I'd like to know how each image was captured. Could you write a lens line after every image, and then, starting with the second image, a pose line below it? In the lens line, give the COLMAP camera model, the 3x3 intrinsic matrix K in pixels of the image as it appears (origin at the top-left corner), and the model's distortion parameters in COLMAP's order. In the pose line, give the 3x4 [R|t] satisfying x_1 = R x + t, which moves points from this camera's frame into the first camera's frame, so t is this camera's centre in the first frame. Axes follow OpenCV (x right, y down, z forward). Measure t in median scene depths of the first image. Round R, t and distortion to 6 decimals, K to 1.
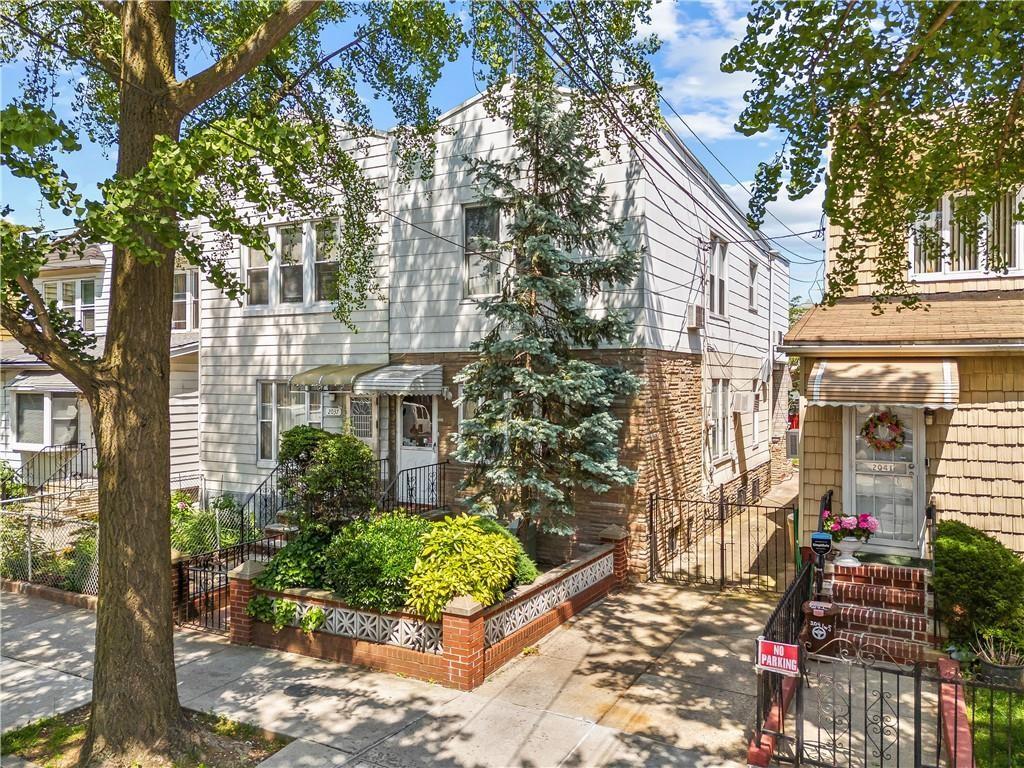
lens RADIAL K [[750.2, 0, 516.3], [0, 750.2, 366.1], [0, 0, 1]] dist [0.028798, -0.001900]
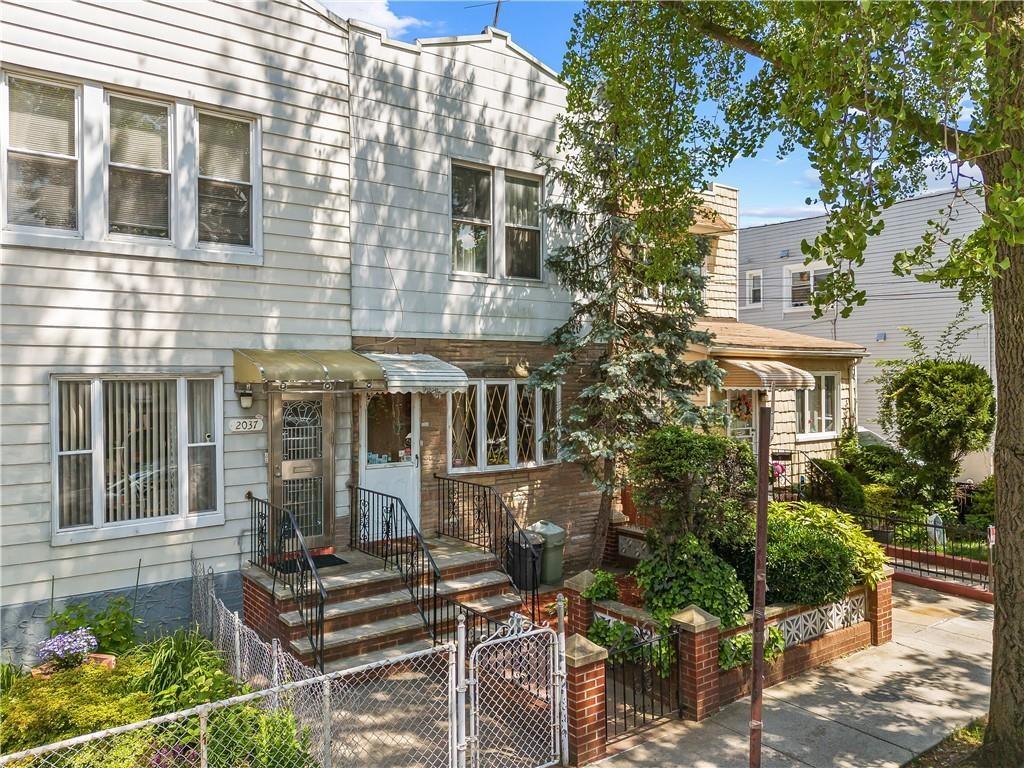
lens RADIAL K [[750.2, 0, 516.3], [0, 750.2, 366.1], [0, 0, 1]] dist [0.028798, -0.001900]
pose [[0.445937, 0.012875, 0.894972, -0.743862], [-0.007032, 0.999916, -0.010881, 0.018052], [-0.895037, -0.001441, 0.445990, 0.551310]]
